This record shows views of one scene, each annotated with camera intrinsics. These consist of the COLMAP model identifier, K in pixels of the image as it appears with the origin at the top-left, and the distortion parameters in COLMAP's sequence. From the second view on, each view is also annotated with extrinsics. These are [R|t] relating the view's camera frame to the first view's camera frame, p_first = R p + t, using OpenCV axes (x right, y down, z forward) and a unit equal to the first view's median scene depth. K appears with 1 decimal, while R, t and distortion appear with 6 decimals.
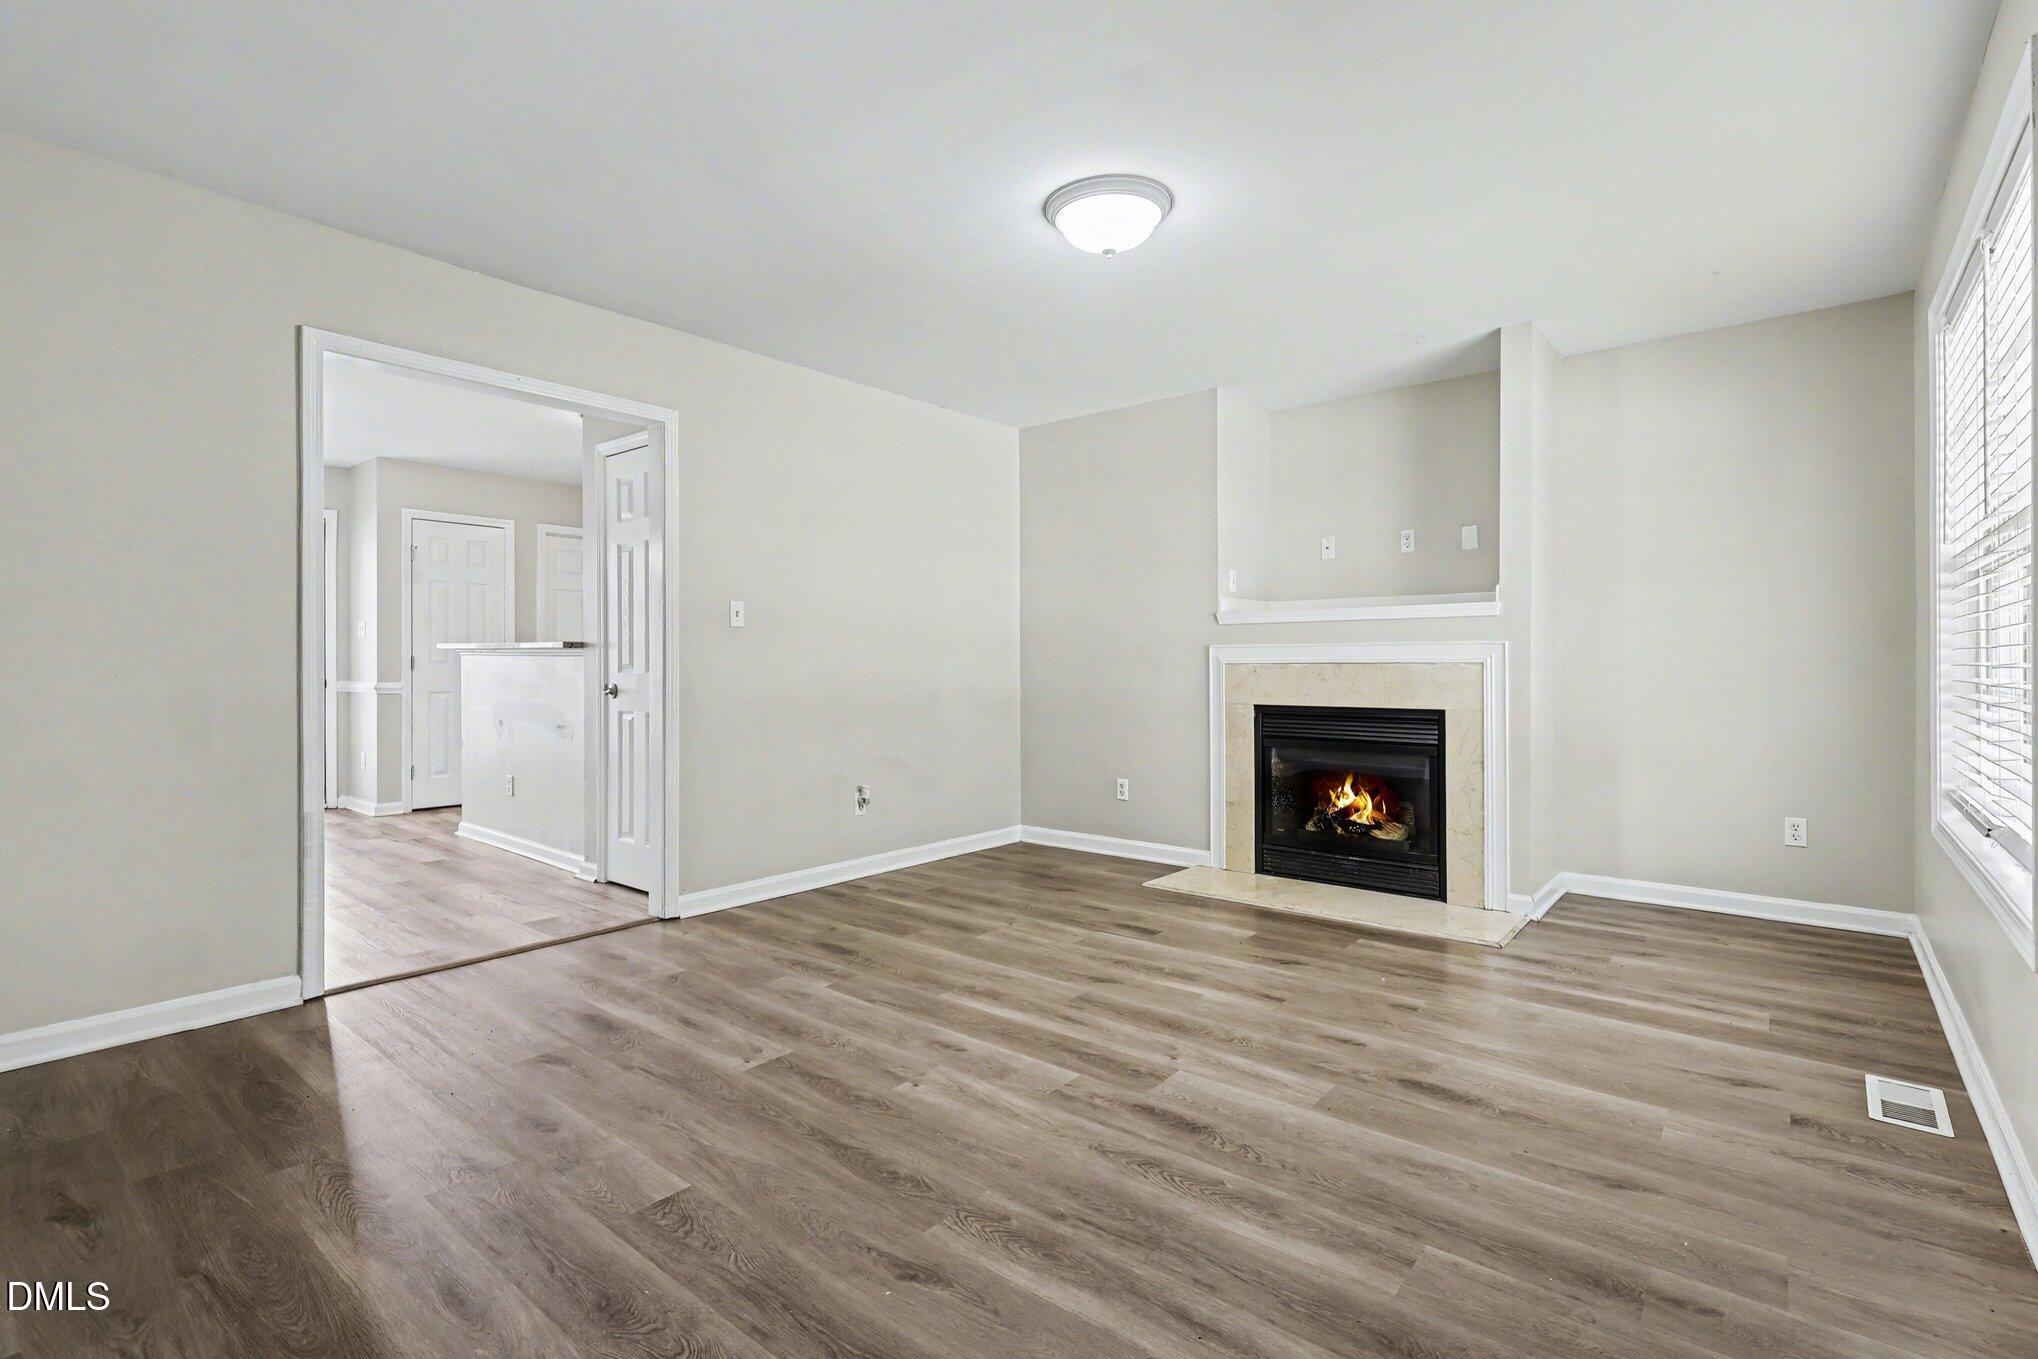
lens RADIAL K [[936.3, 0, 1019.1], [0, 936.3, 668.9], [0, 0, 1]] dist [0.002975, 0.000661]
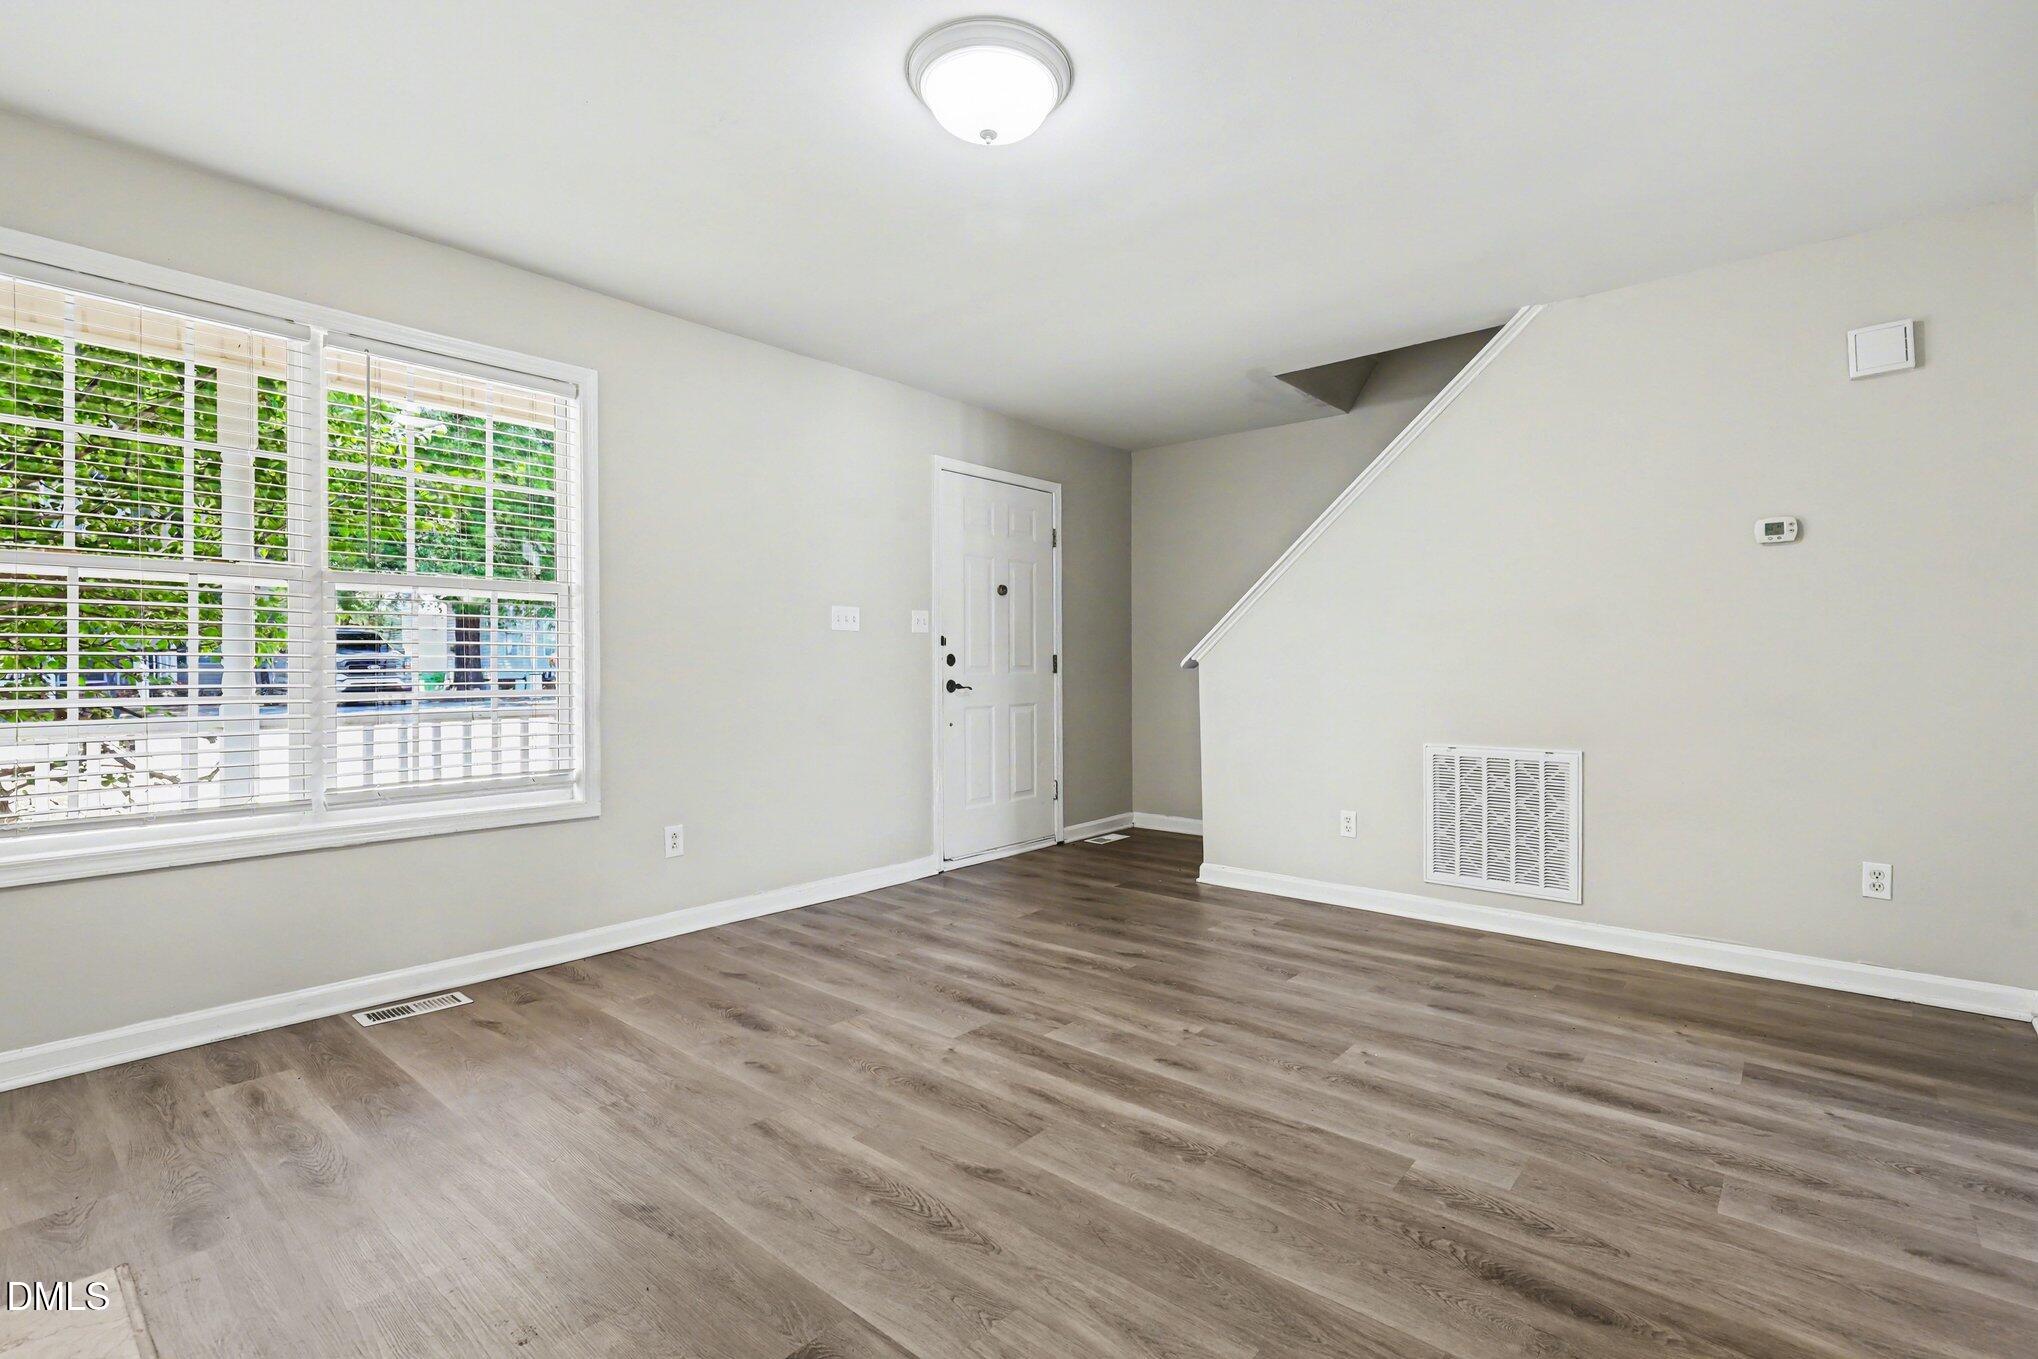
lens RADIAL K [[936.3, 0, 1019.9], [0, 936.3, 672.5], [0, 0, 1]] dist [0.002975, 0.000661]
pose [[-0.999740, 0.003668, 0.022494, 0.062686], [0.003871, 0.999952, 0.008974, -0.011272], [-0.022460, 0.009059, -0.999707, 1.989990]]
